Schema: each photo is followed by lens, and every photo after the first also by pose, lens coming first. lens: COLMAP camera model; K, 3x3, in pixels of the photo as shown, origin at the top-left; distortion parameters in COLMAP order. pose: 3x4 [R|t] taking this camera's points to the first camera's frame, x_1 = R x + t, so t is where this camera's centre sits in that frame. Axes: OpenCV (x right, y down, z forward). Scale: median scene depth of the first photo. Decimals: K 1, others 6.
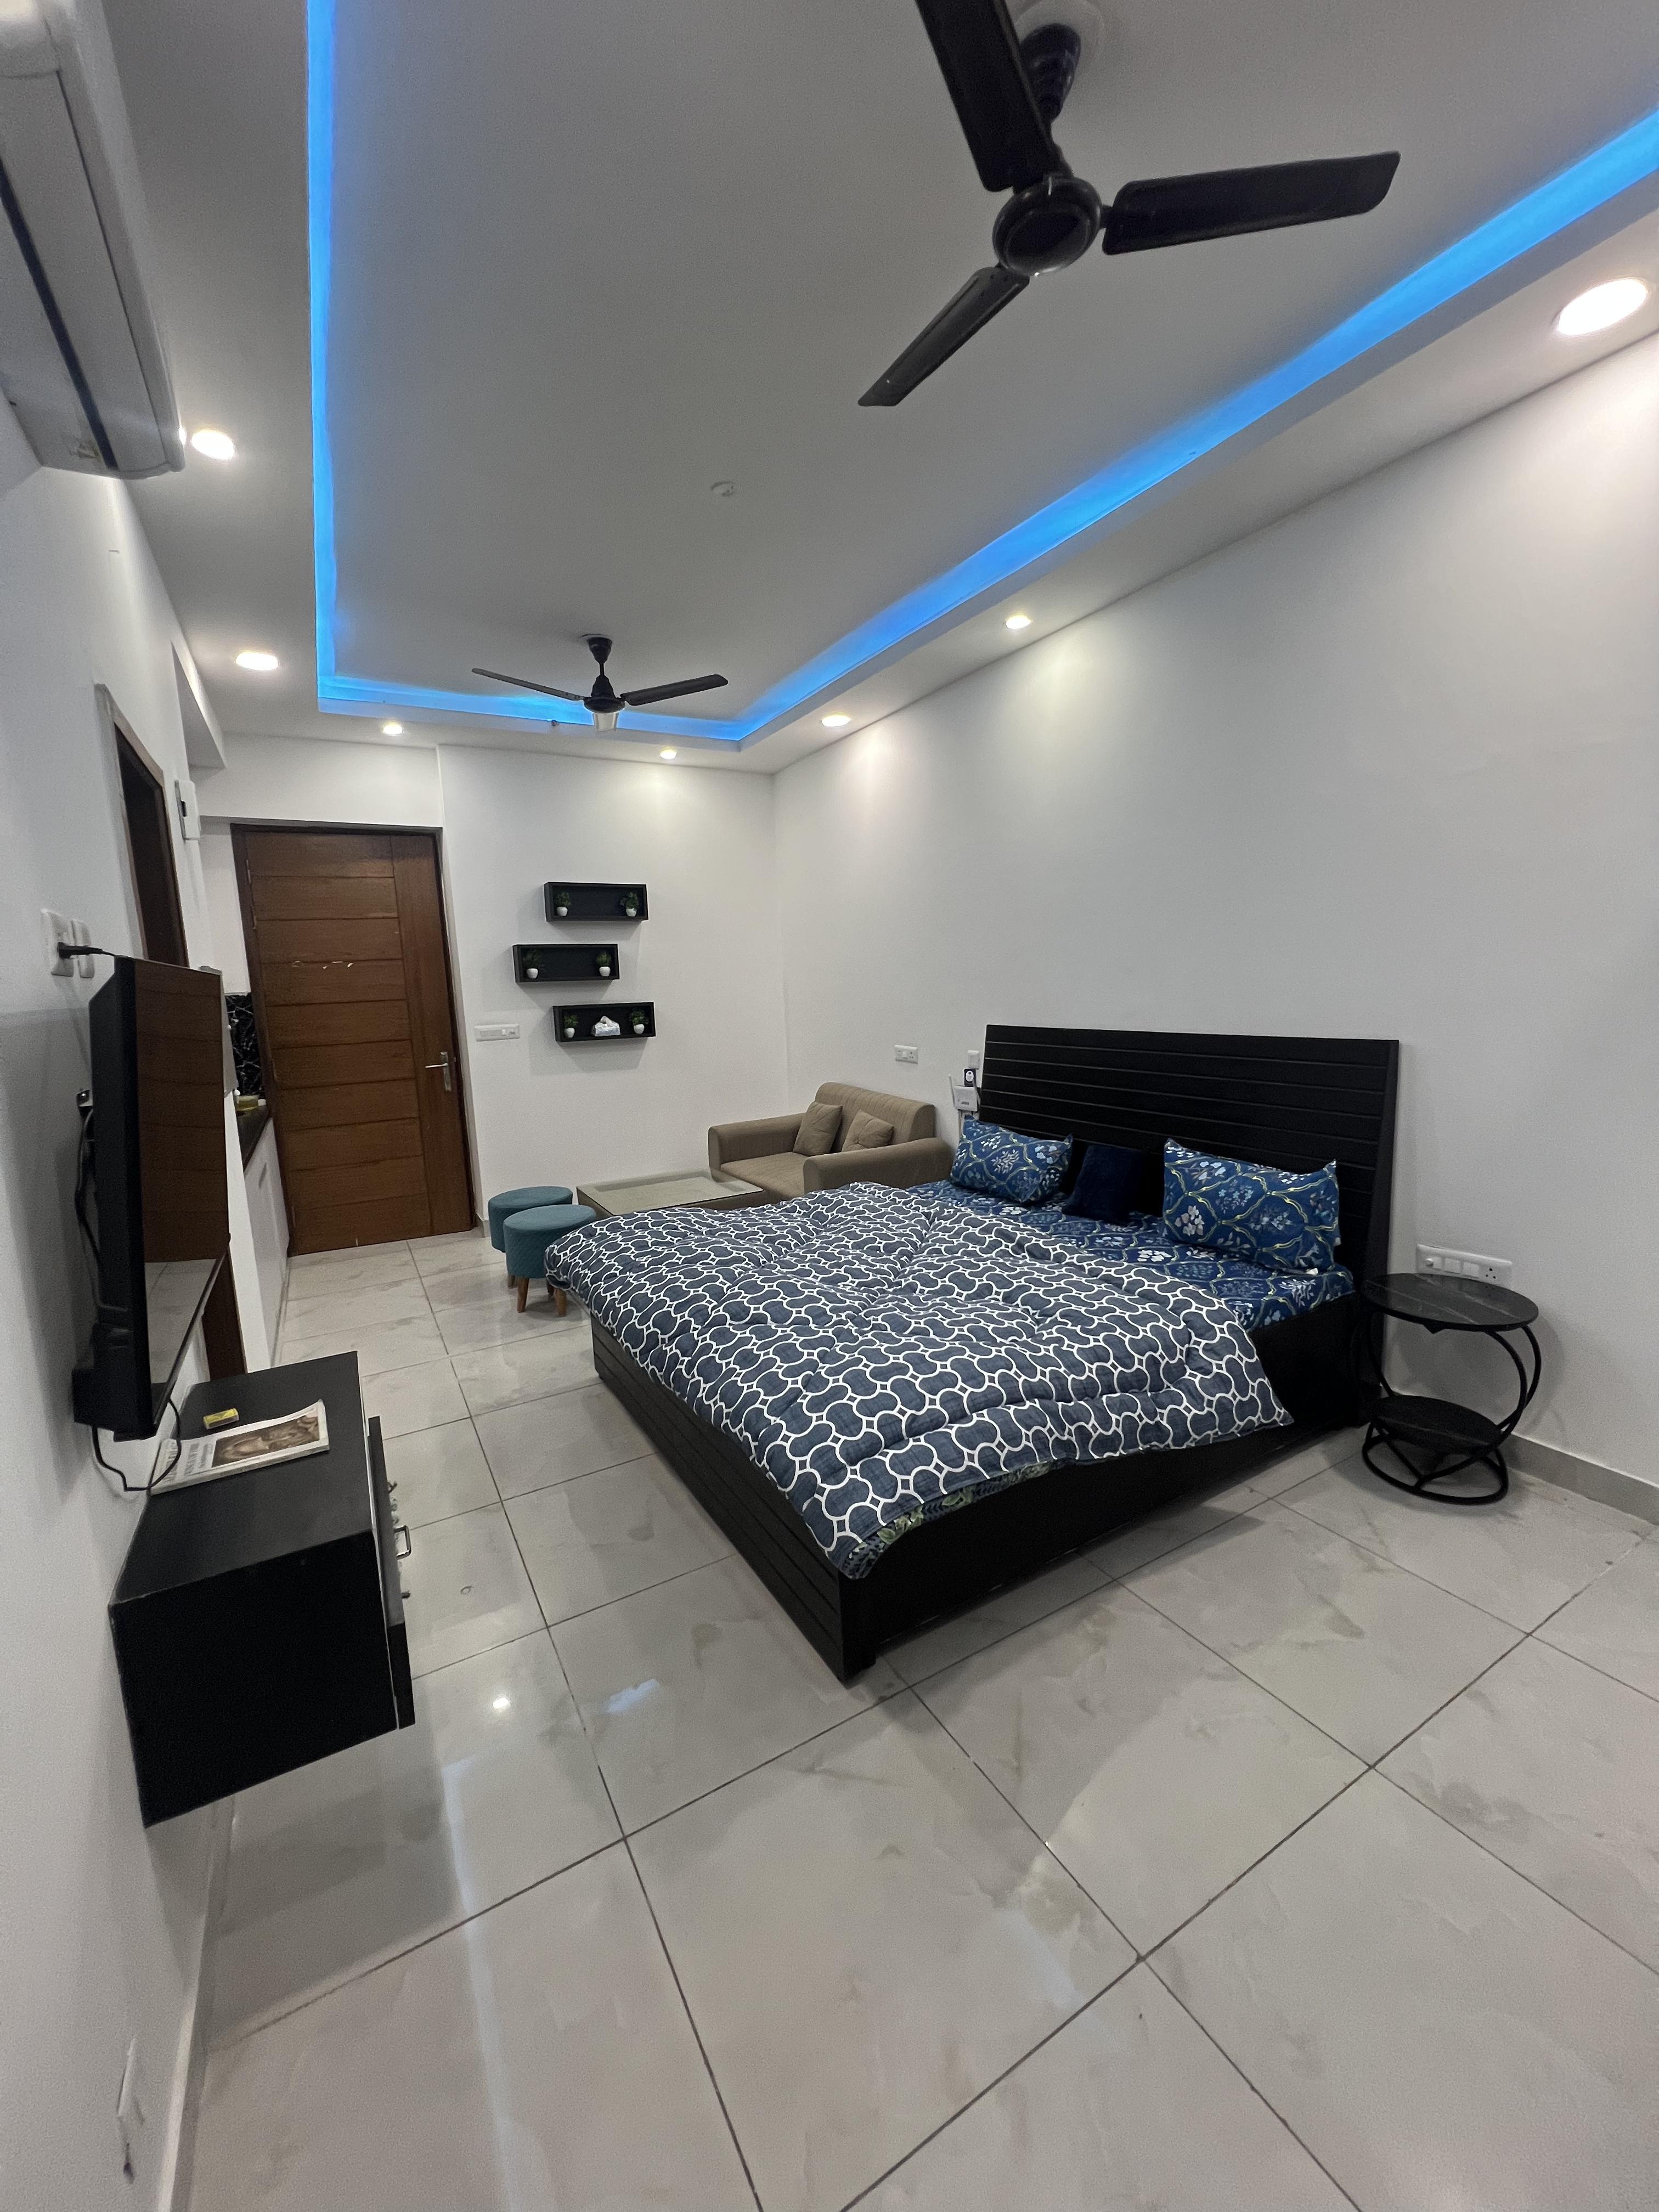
lens RADIAL K [[884.0, 0, 841.8], [0, 884.0, 1101.8], [0, 0, 1]] dist [-0.002609, -0.000967]
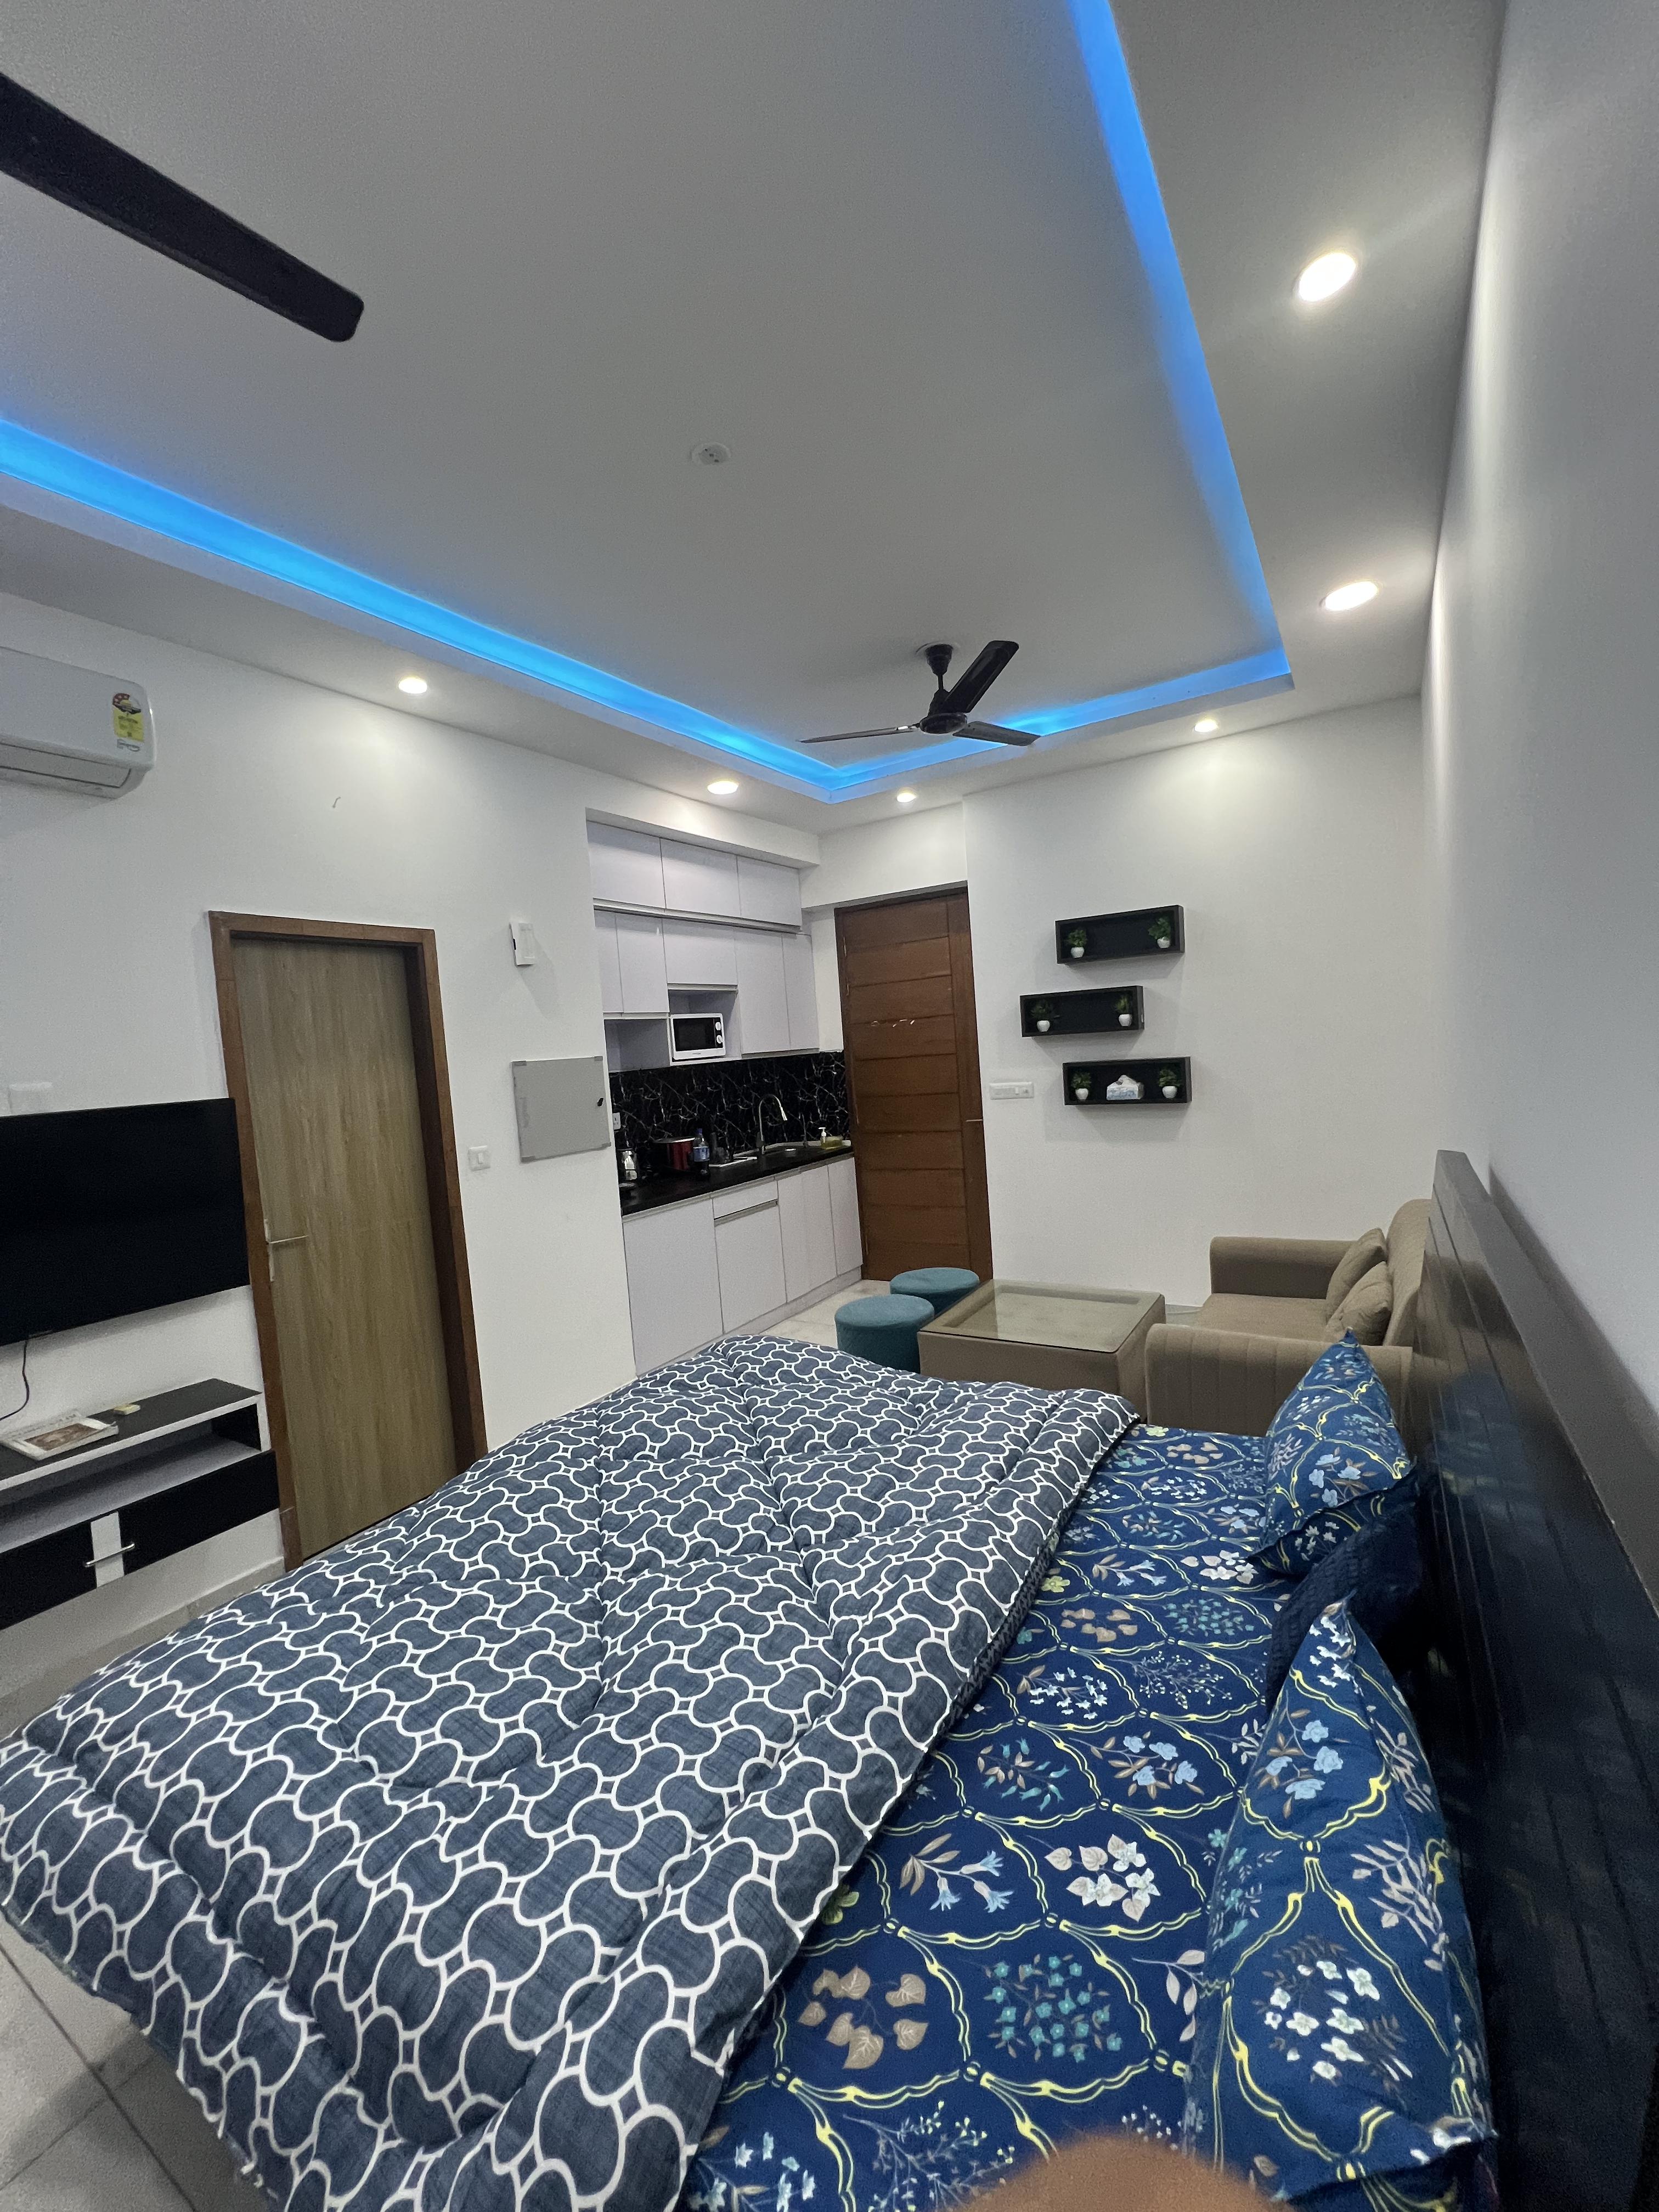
lens RADIAL K [[884.0, 0, 835.3], [0, 884.0, 1108.7], [0, 0, 1]] dist [-0.002609, -0.000967]
pose [[0.466956, 0.068410, -0.881630, 0.357625], [-0.065962, 0.996920, 0.042419, -0.091286], [0.881817, 0.038346, 0.470030, 0.423838]]
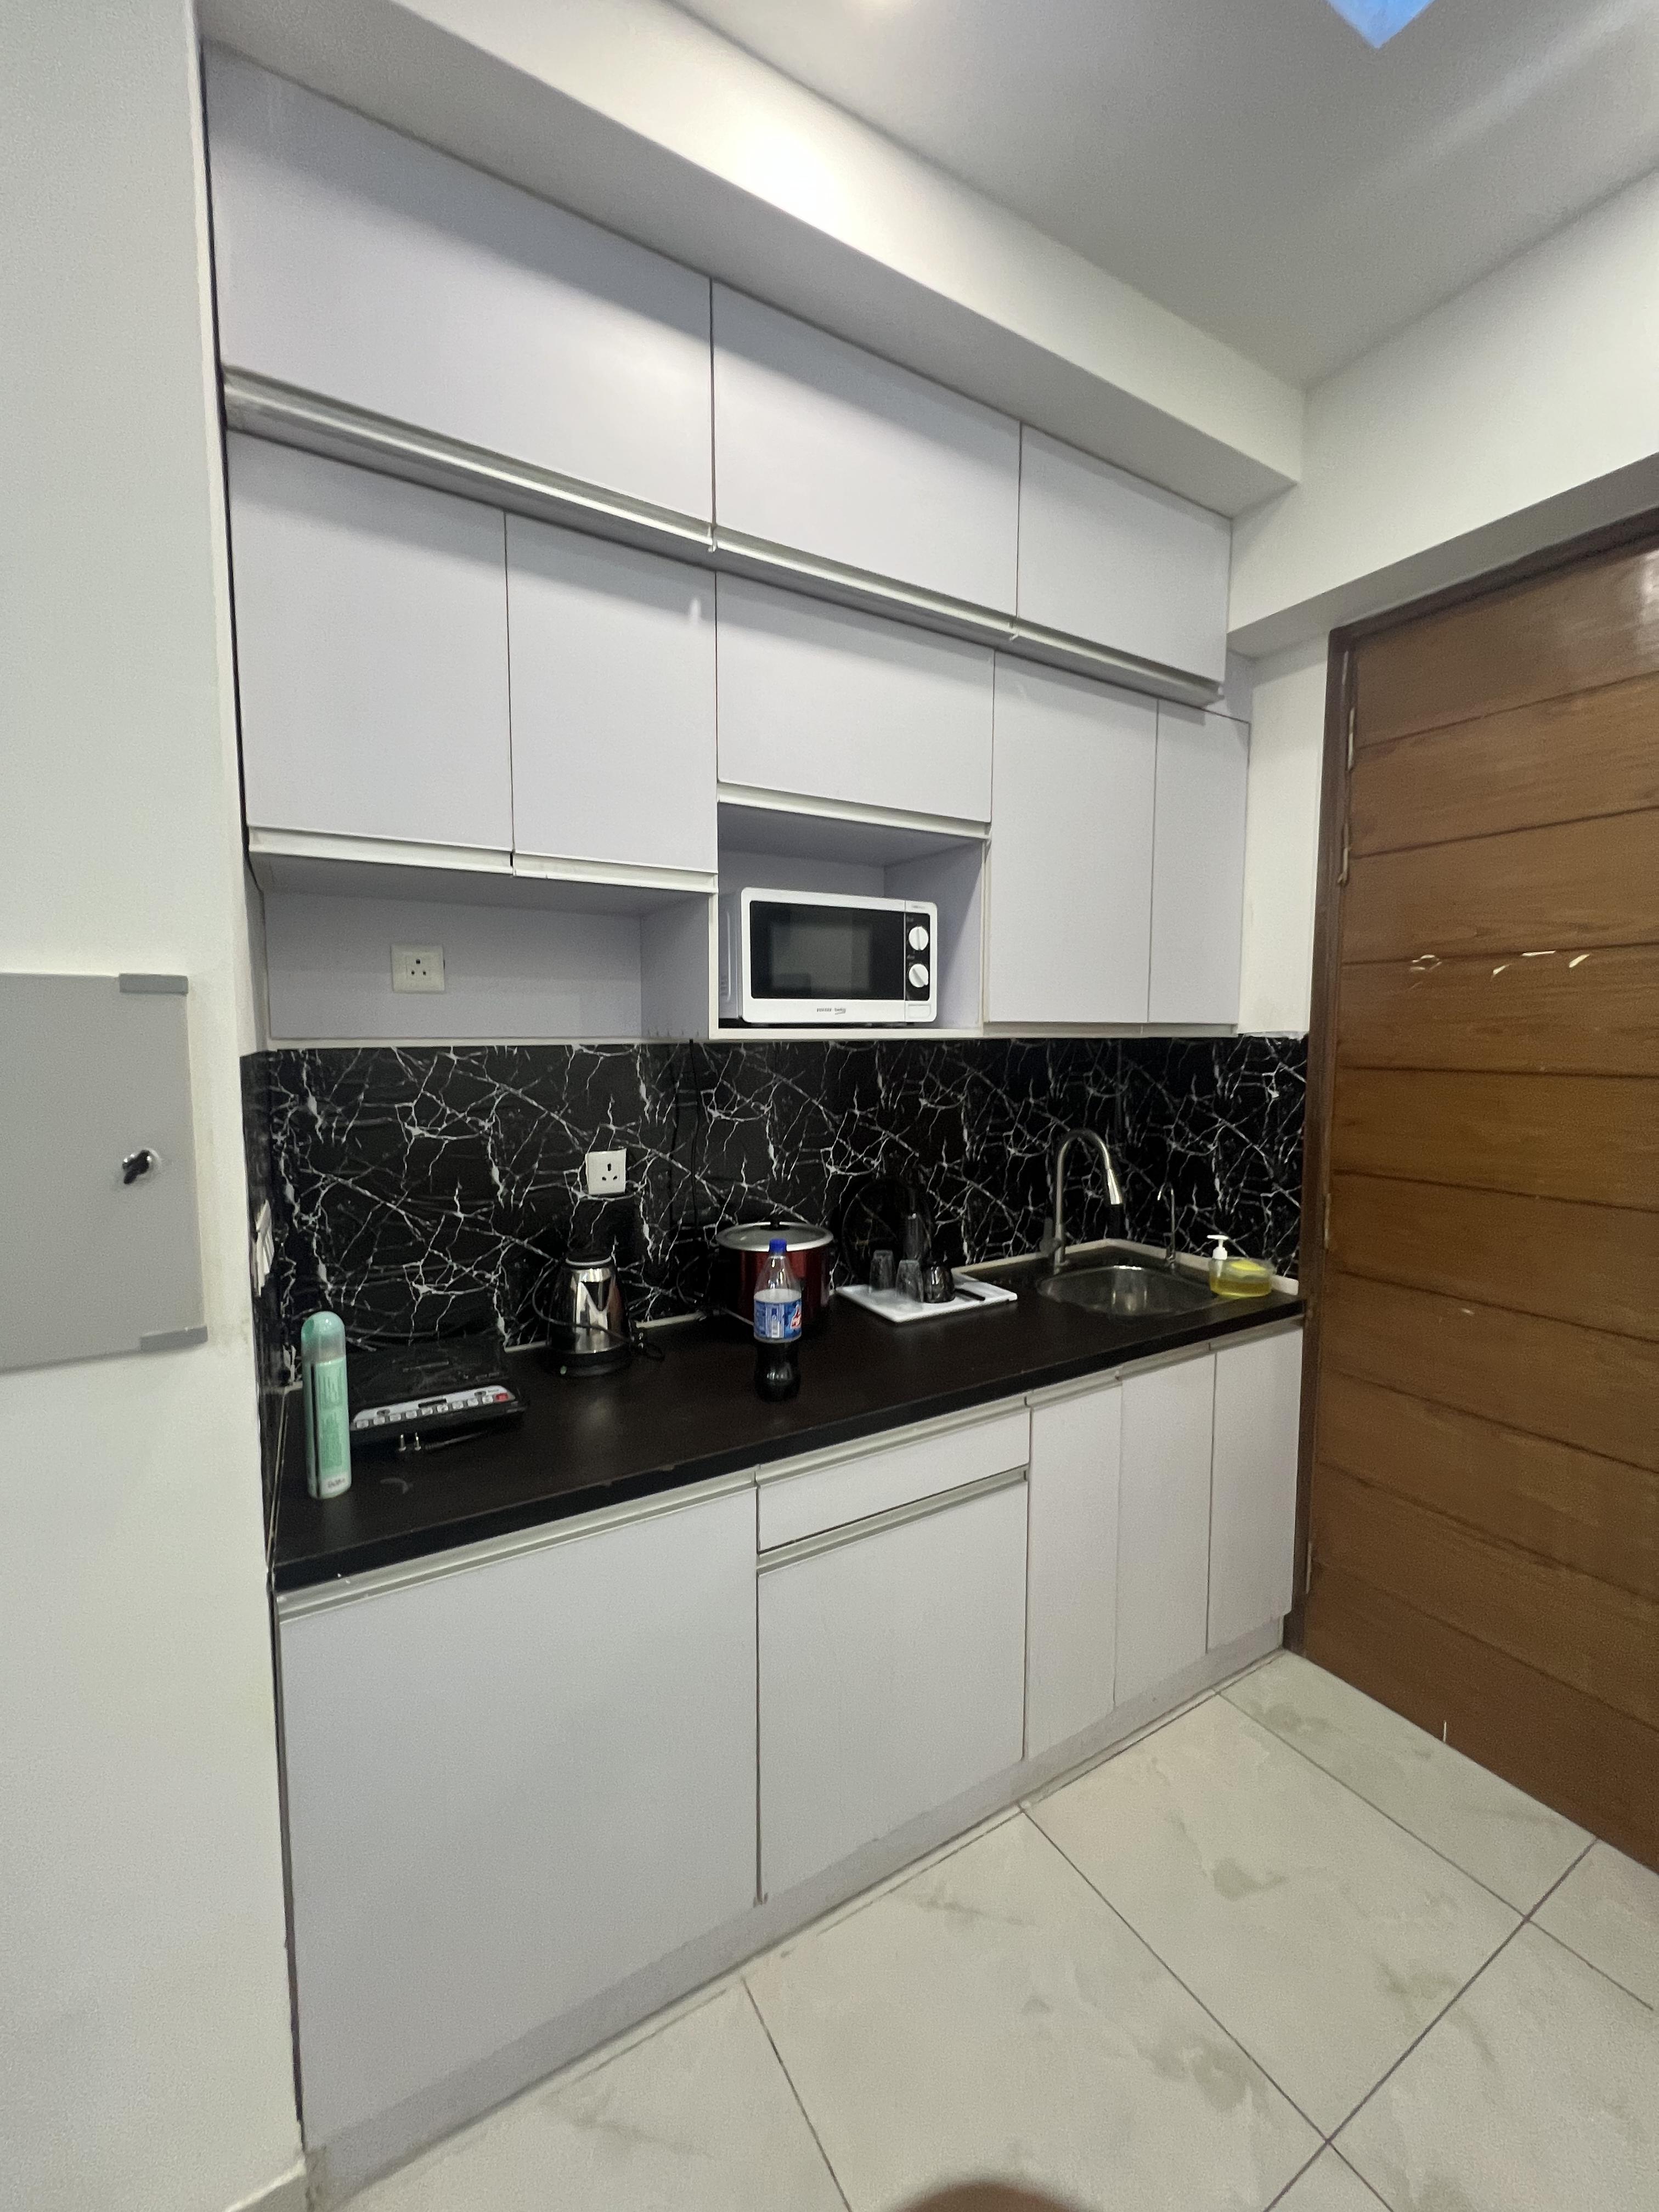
lens RADIAL K [[892.3, 0, 830.6], [0, 892.3, 1102.7], [0, 0, 1]] dist [0.001112, 0.000020]
pose [[0.000750, 0.122095, -0.992518, -0.230024], [-0.139535, 0.982821, 0.120796, -0.106837], [0.990217, 0.138401, 0.017774, 0.742110]]
